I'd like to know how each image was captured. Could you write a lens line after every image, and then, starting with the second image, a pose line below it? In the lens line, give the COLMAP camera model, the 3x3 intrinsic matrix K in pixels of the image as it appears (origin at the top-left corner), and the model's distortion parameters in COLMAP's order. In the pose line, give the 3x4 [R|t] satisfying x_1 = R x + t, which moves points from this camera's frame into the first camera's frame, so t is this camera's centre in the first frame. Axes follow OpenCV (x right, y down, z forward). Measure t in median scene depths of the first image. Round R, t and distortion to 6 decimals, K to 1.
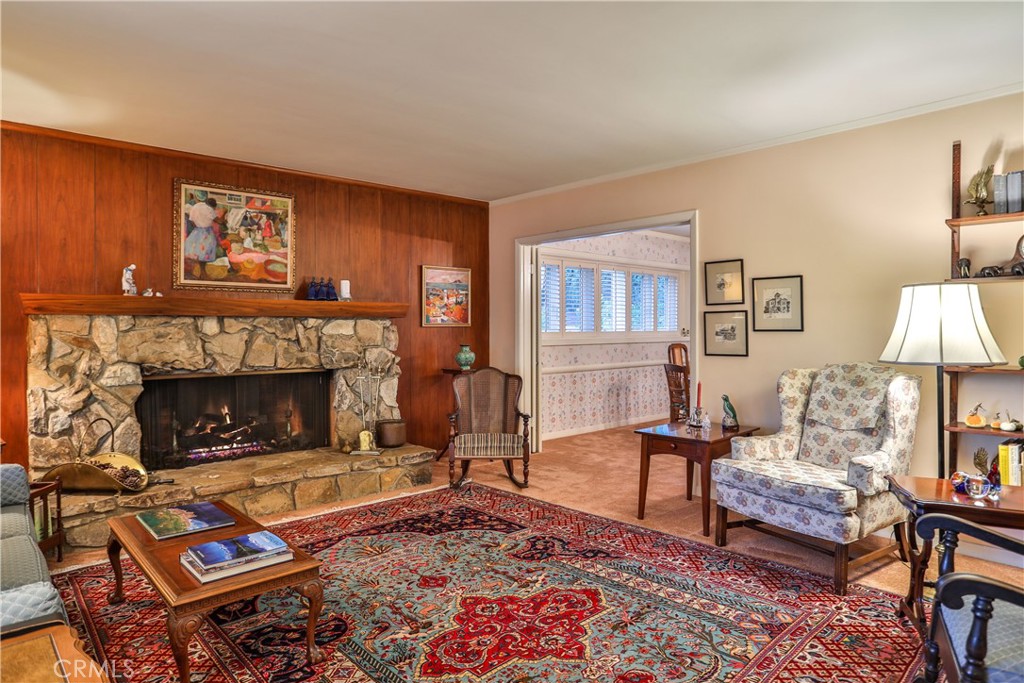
lens RADIAL K [[629.7, 0, 511.7], [0, 629.7, 328.8], [0, 0, 1]] dist [-0.031046, 0.001975]
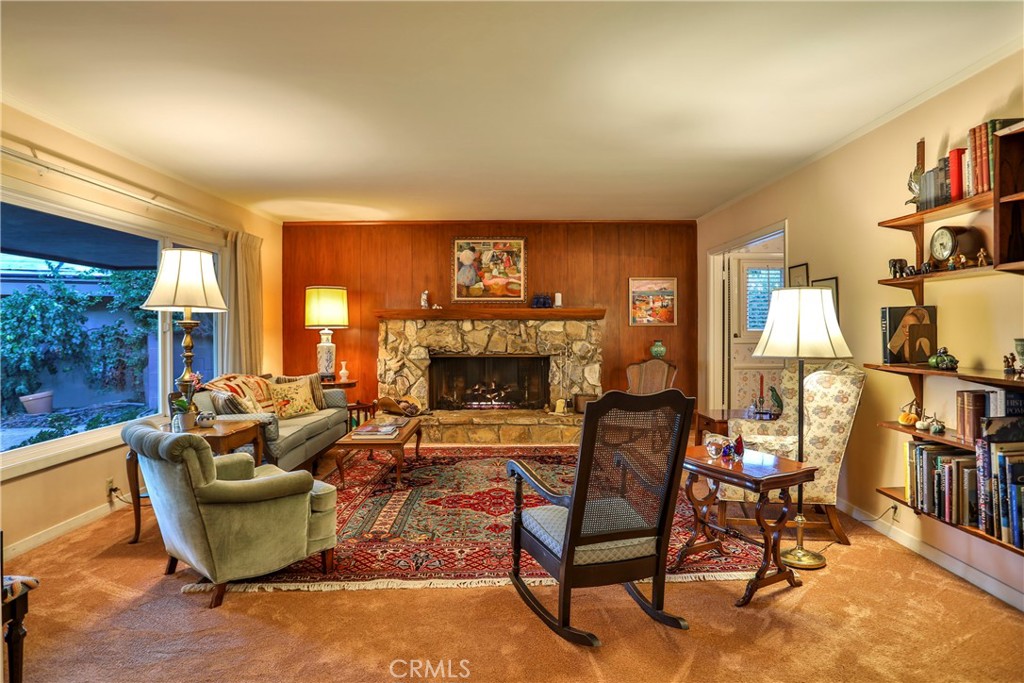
lens RADIAL K [[629.7, 0, 511.7], [0, 629.7, 328.8], [0, 0, 1]] dist [-0.031046, 0.001975]
pose [[0.741048, 0.002404, -0.671448, 0.652271], [-0.001196, 0.999997, 0.002261, 0.000025], [0.671451, -0.000873, 0.741048, -0.130104]]
